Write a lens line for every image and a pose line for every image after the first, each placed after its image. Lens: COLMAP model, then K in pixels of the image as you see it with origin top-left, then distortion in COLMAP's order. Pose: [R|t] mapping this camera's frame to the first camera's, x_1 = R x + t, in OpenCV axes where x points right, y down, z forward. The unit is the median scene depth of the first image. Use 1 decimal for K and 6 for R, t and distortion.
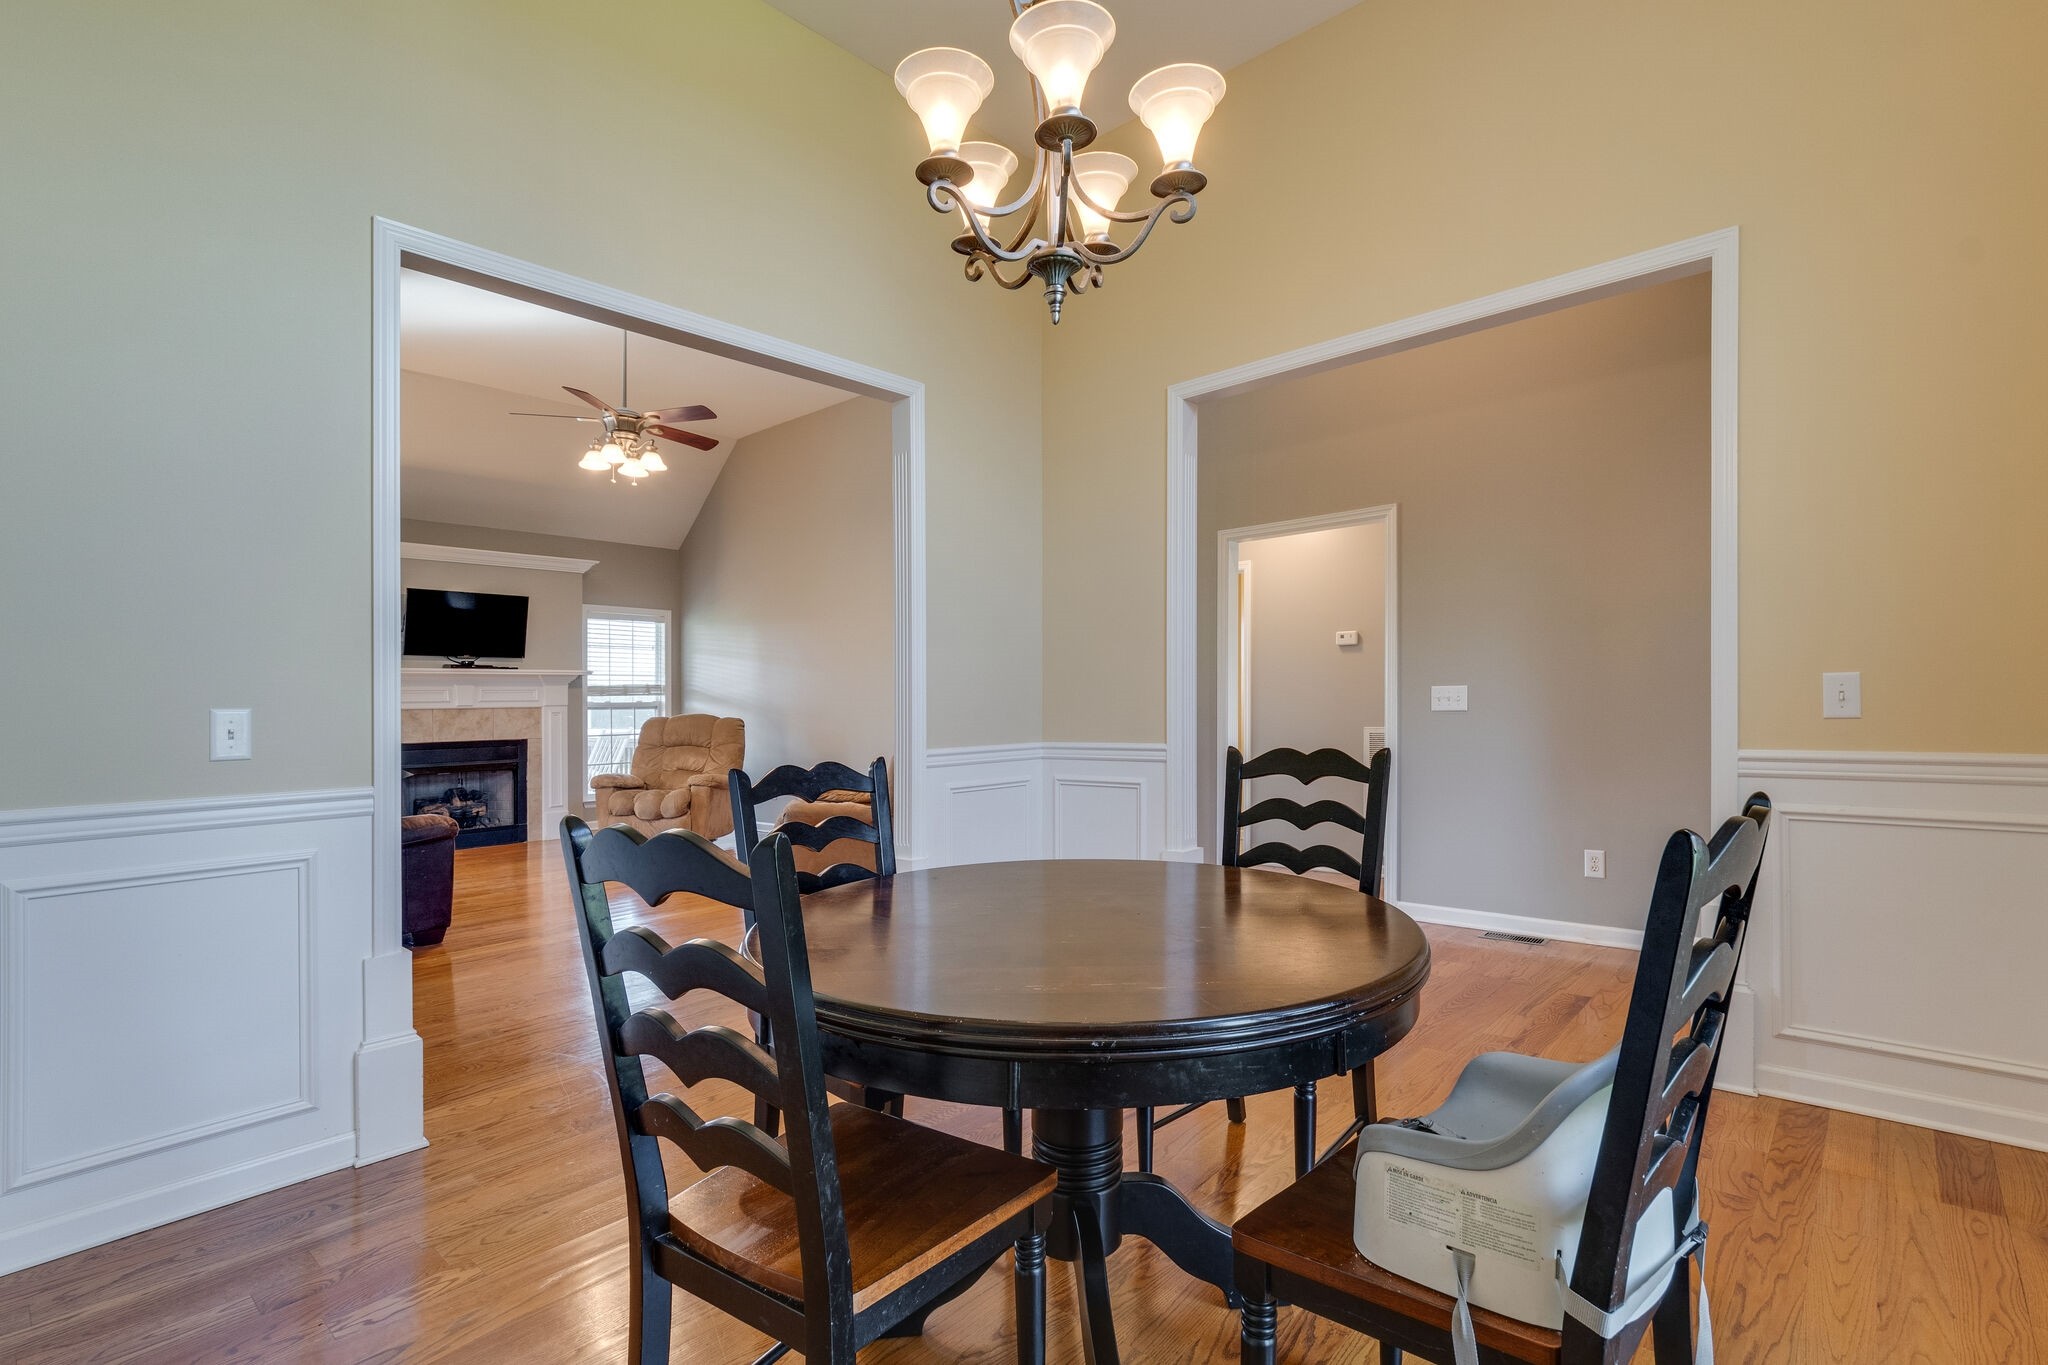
lens RADIAL K [[928.2, 0, 1007.9], [0, 928.2, 686.3], [0, 0, 1]] dist [0.002467, -0.000699]
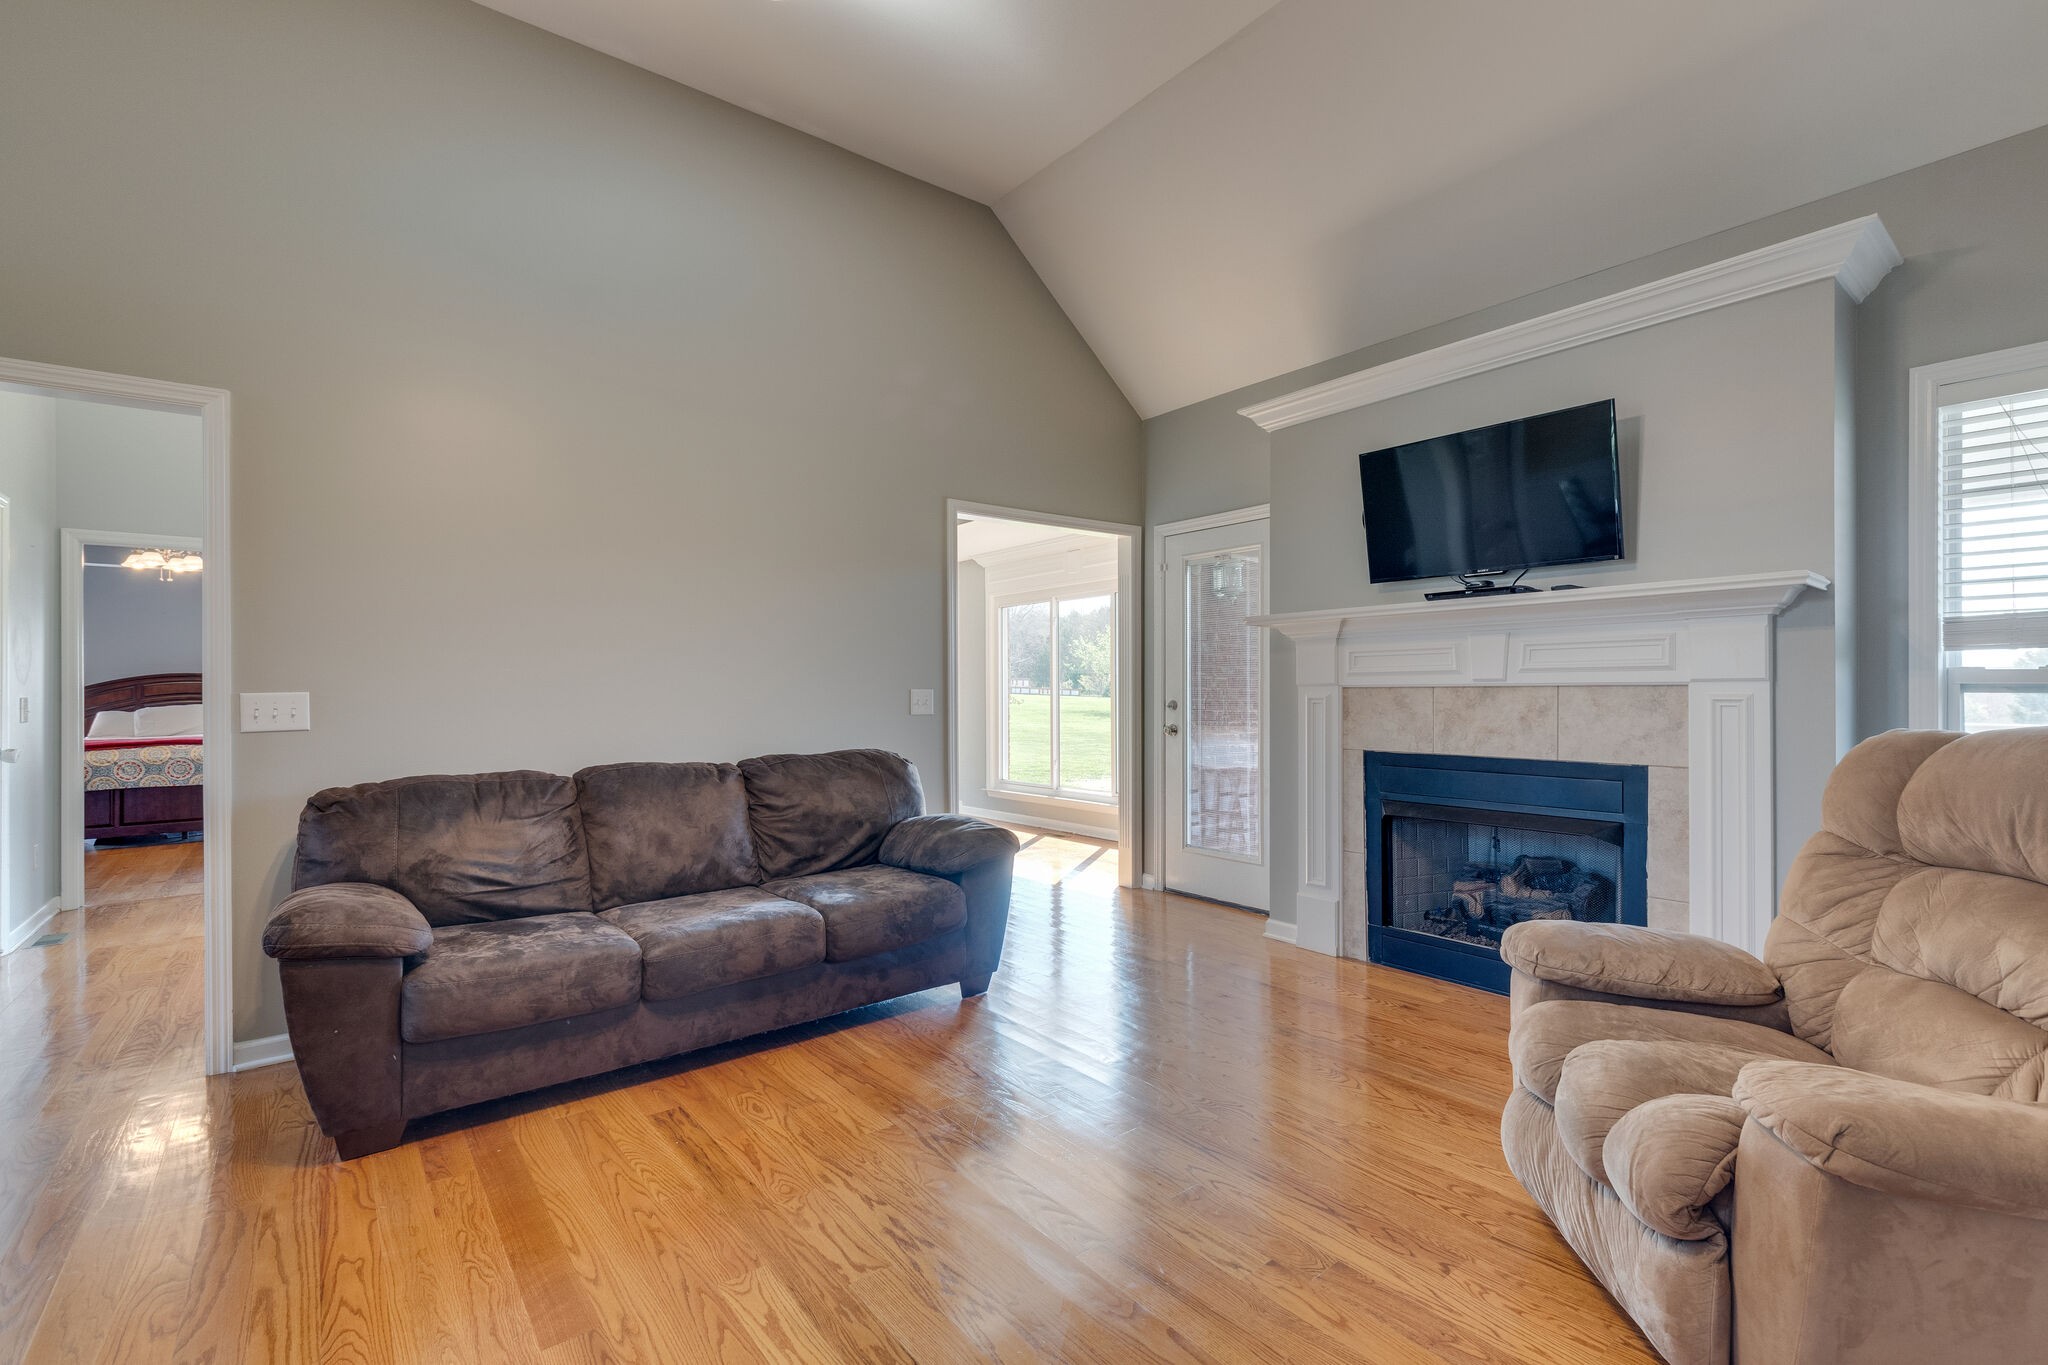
lens RADIAL K [[900.3, 0, 1014.3], [0, 900.3, 678.3], [0, 0, 1]] dist [0.004753, 0.000609]
pose [[-0.177514, 0.008578, -0.984081, -0.105936], [0.027968, 0.999602, 0.003669, 0.011877], [0.983721, -0.026871, -0.177683, 0.820308]]
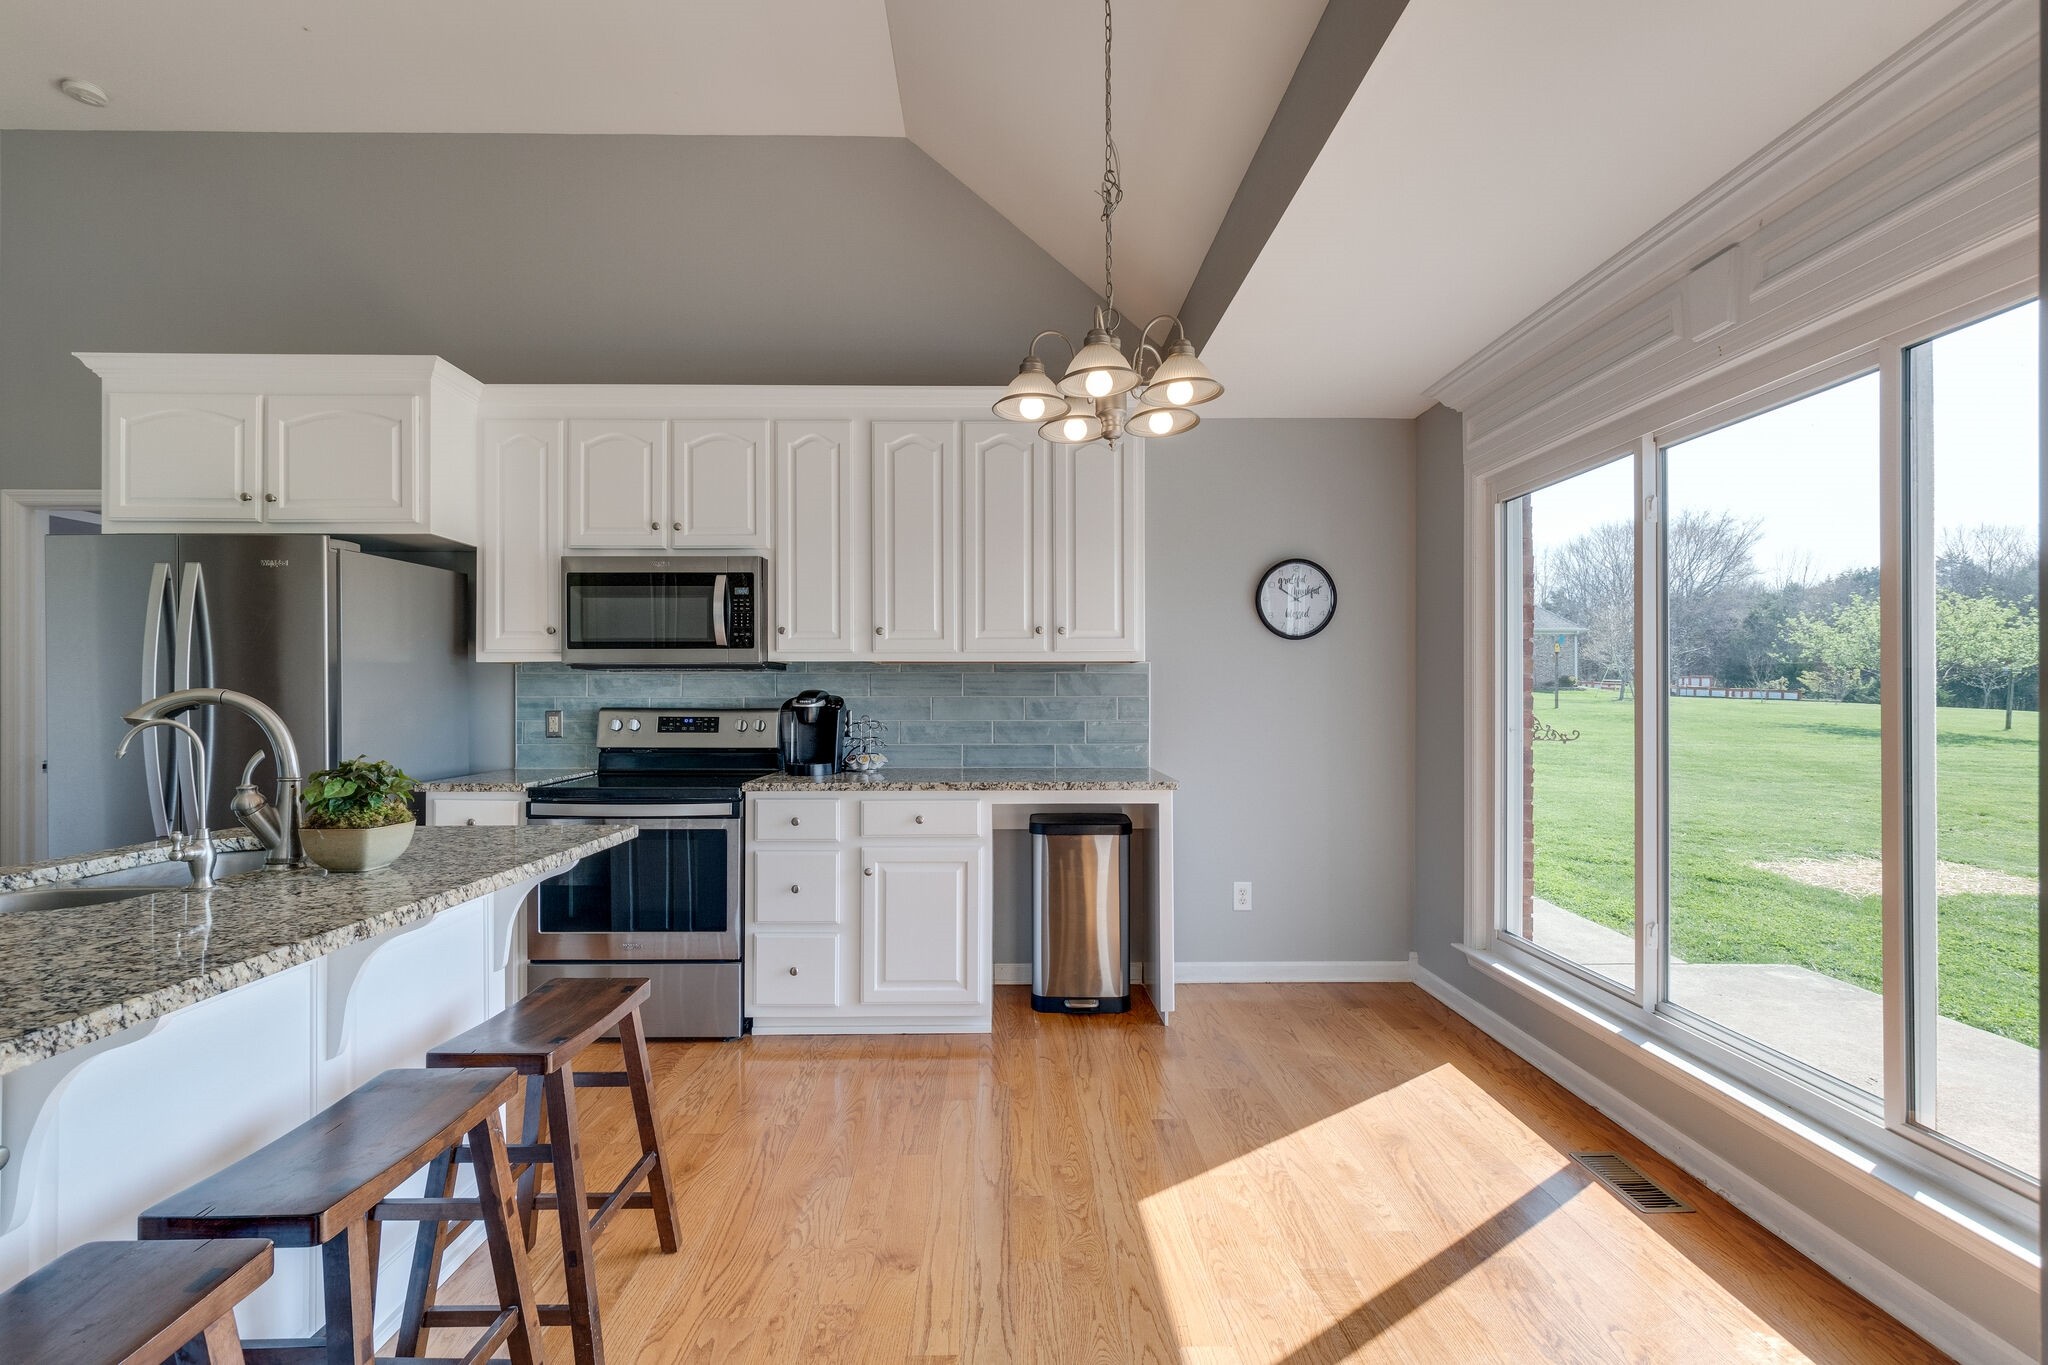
lens RADIAL K [[900.3, 0, 1037.6], [0, 900.3, 684.6], [0, 0, 1]] dist [0.004753, 0.000609]
pose [[-0.724032, 0.016764, -0.689563, -0.675667], [0.030451, 0.999507, -0.007675, 0.015340], [0.689094, -0.026555, -0.724185, 0.775476]]
